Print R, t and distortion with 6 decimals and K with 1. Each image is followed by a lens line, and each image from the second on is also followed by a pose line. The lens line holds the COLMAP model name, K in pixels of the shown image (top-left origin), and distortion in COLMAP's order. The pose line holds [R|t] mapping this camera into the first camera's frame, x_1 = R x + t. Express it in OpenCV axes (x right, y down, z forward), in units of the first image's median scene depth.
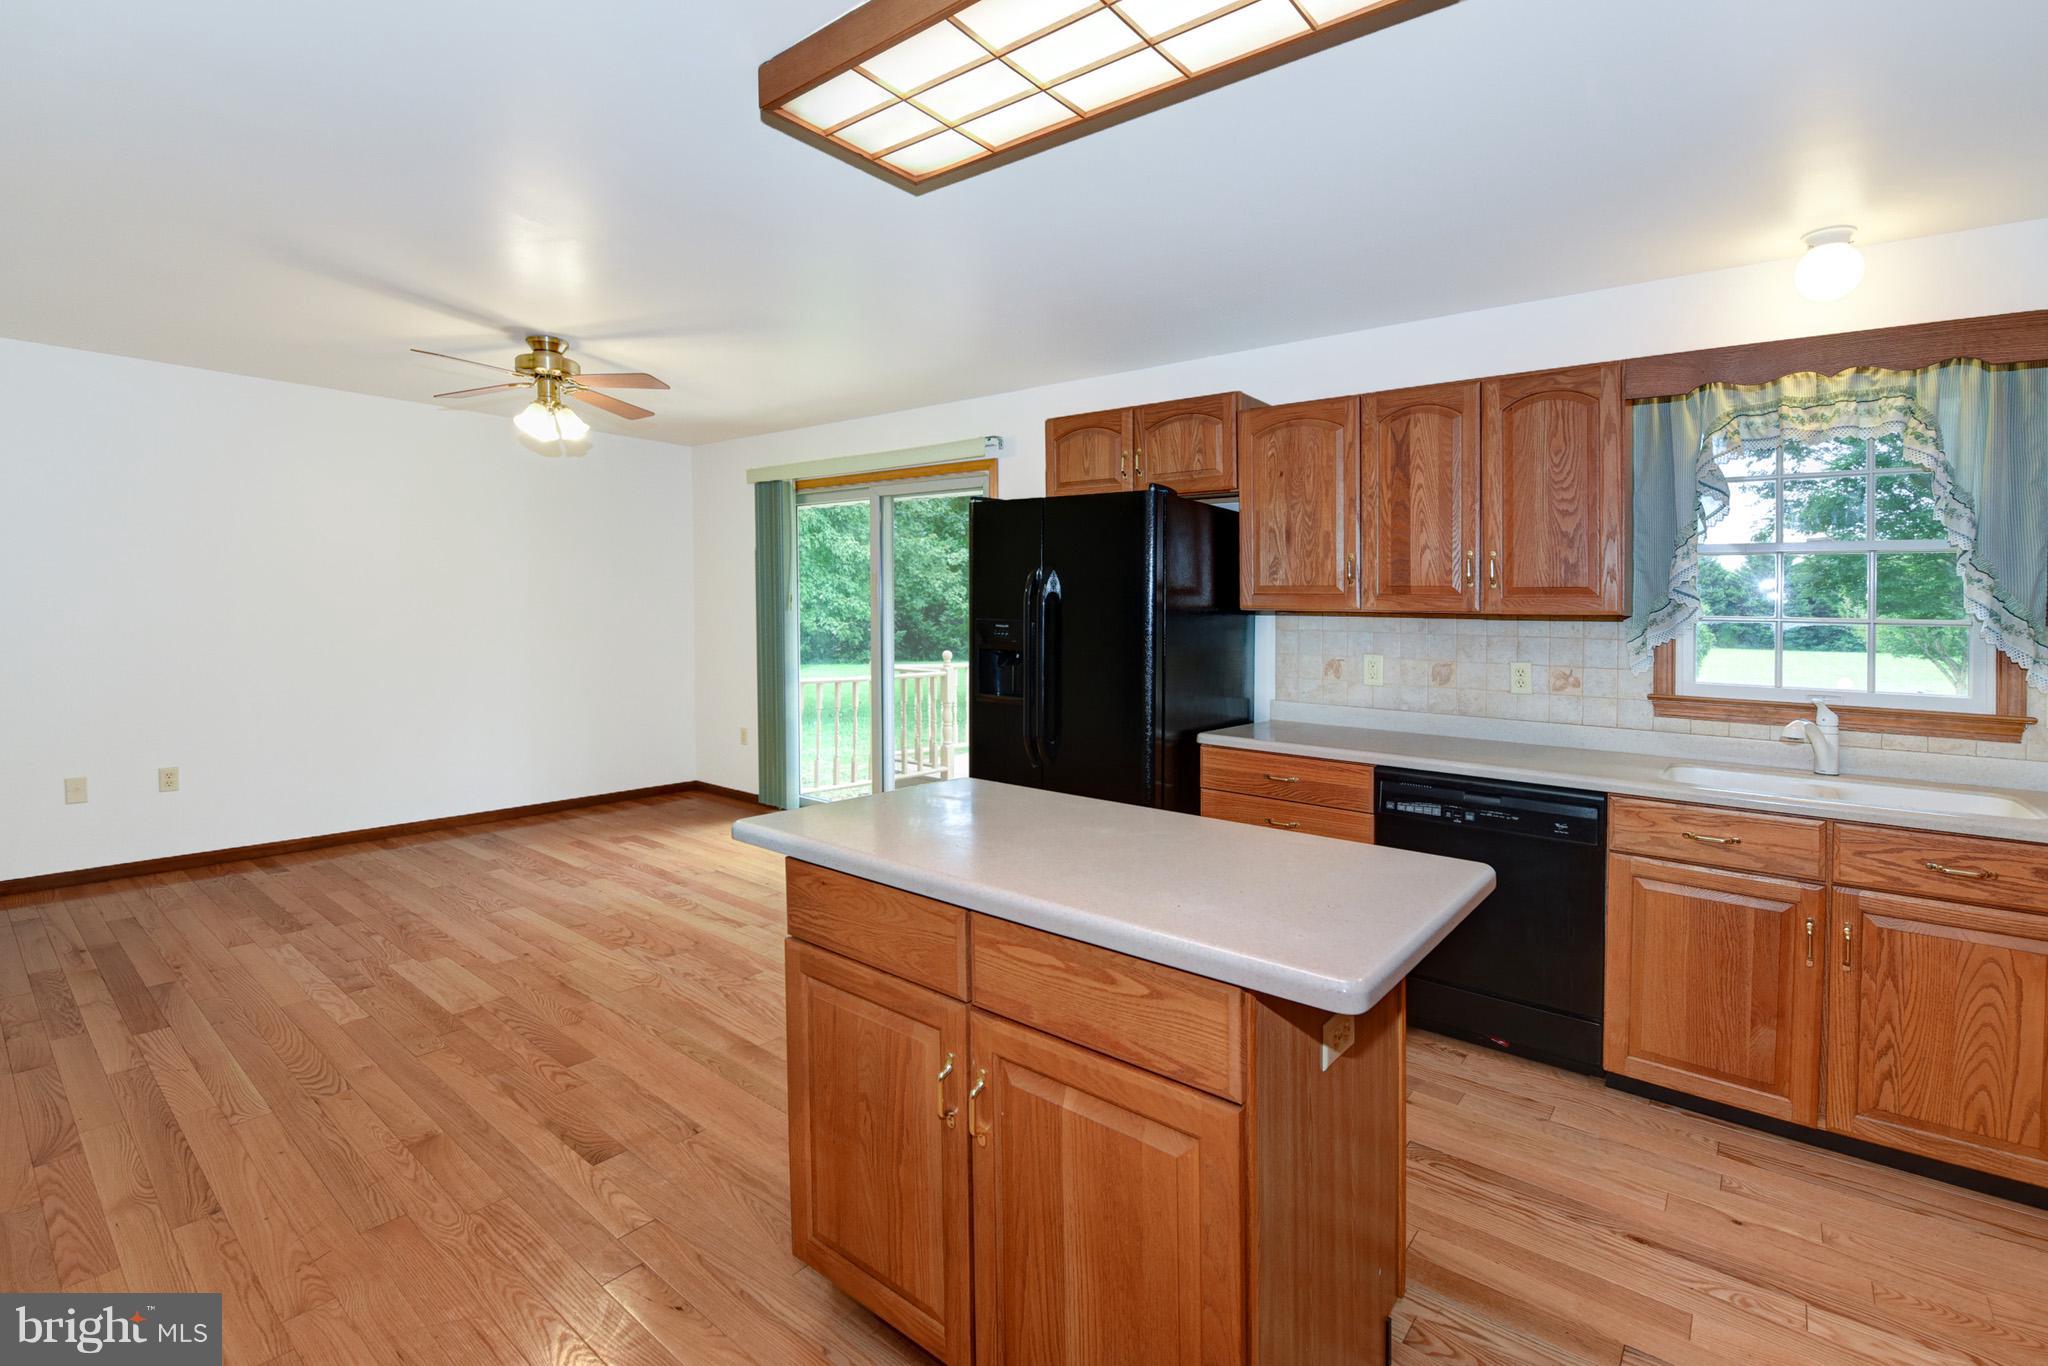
lens RADIAL K [[901.0, 0, 1018.0], [0, 901.0, 594.8], [0, 0, 1]] dist [-0.001072, -0.007921]
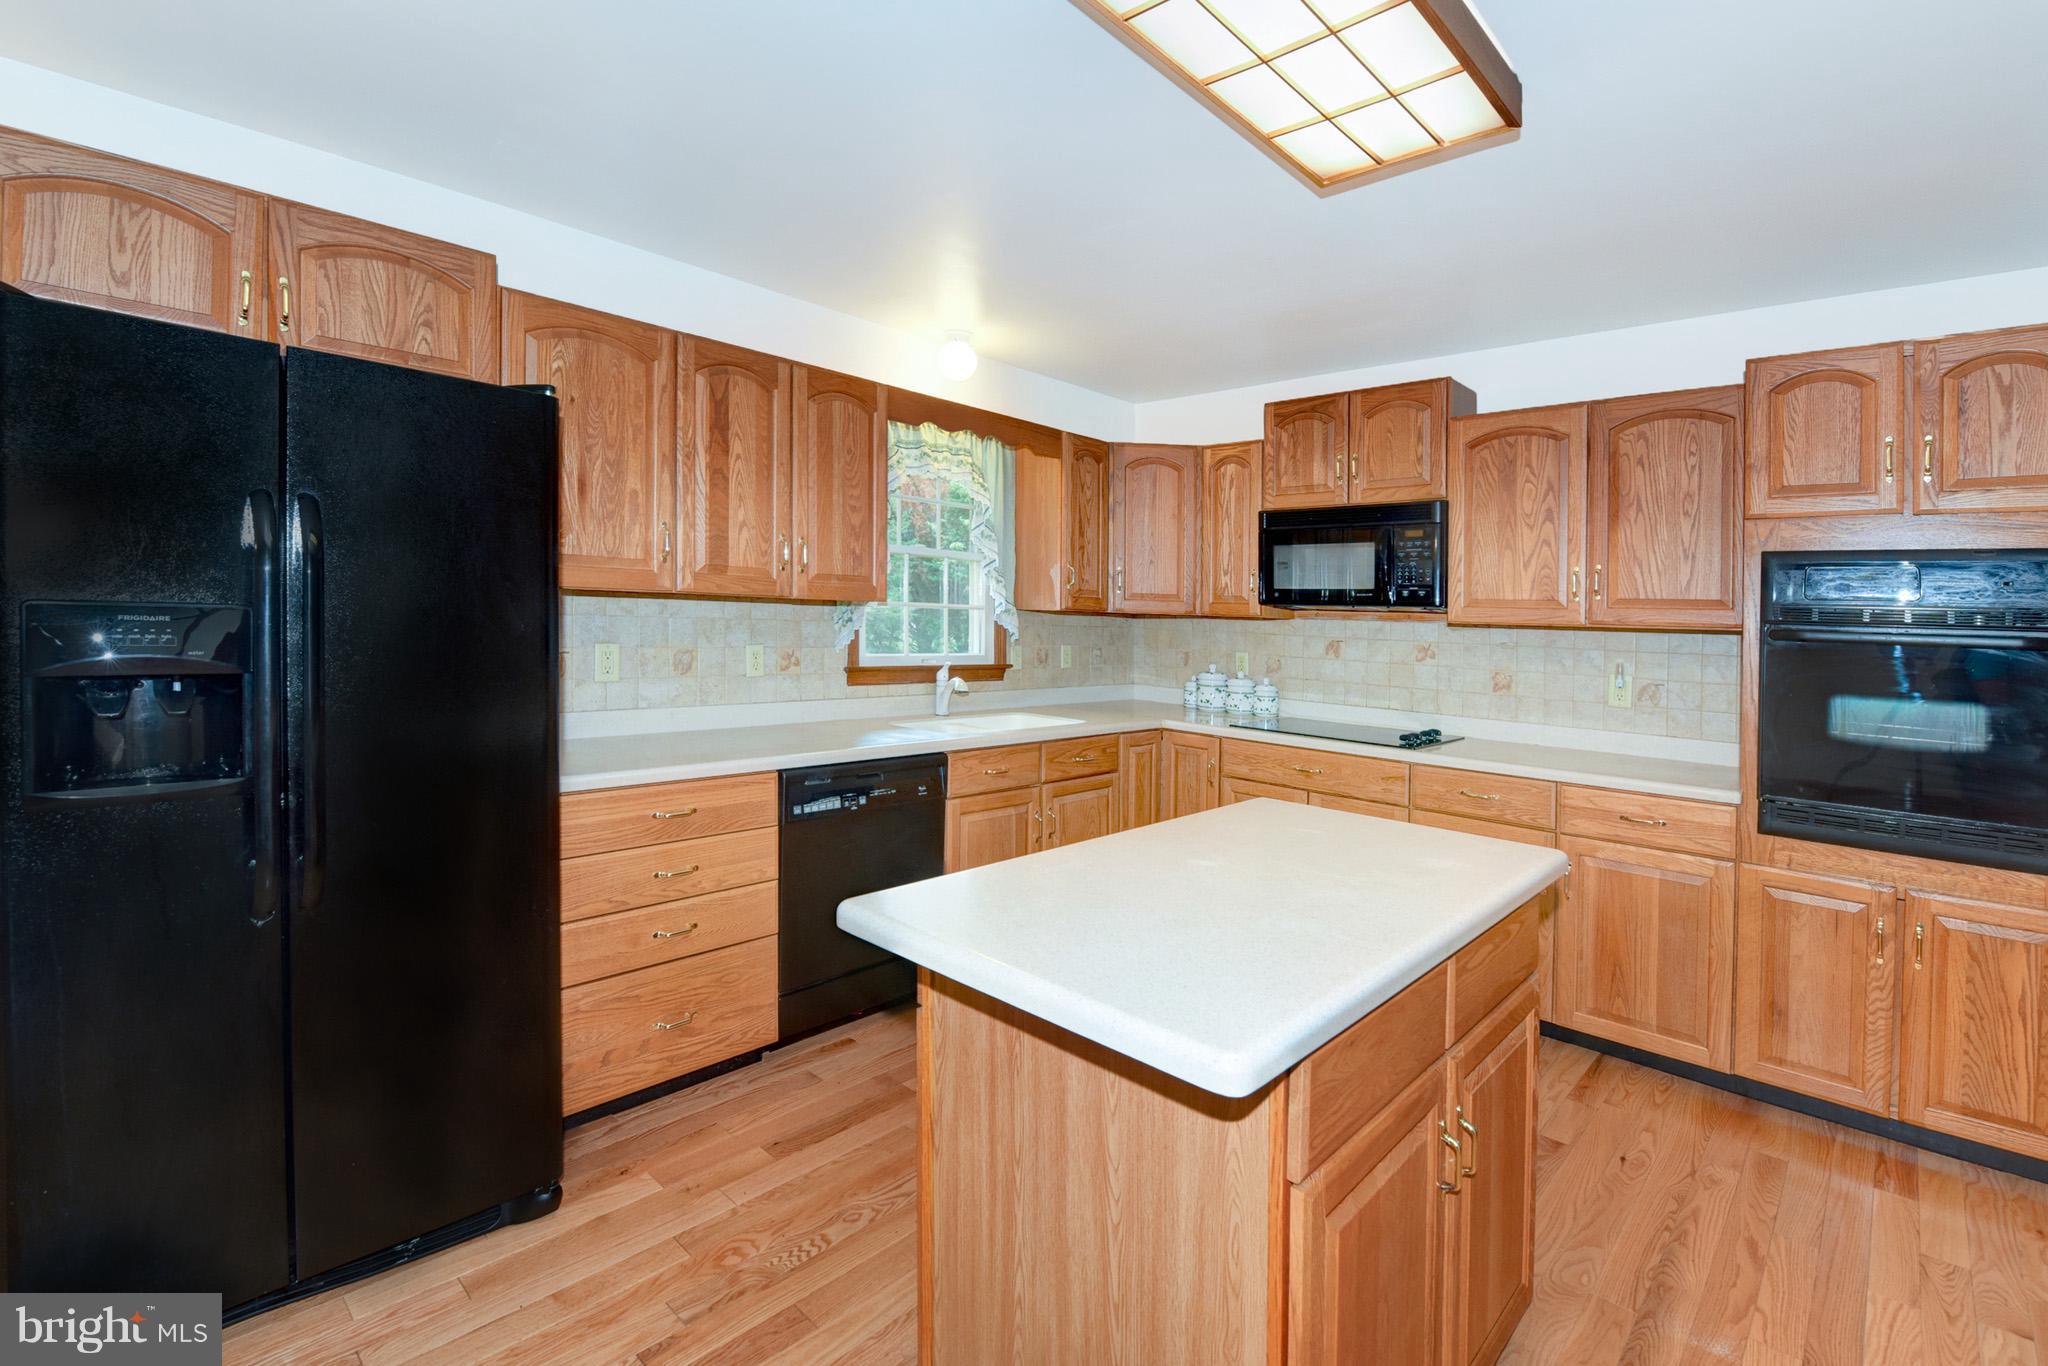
lens RADIAL K [[918.6, 0, 1028.8], [0, 918.6, 590.5], [0, 0, 1]] dist [-0.018295, 0.000047]
pose [[0.085430, 0.006892, 0.996320, -0.492601], [-0.052939, 0.998595, -0.002368, 0.000652], [-0.994937, -0.052542, 0.085675, 0.693290]]
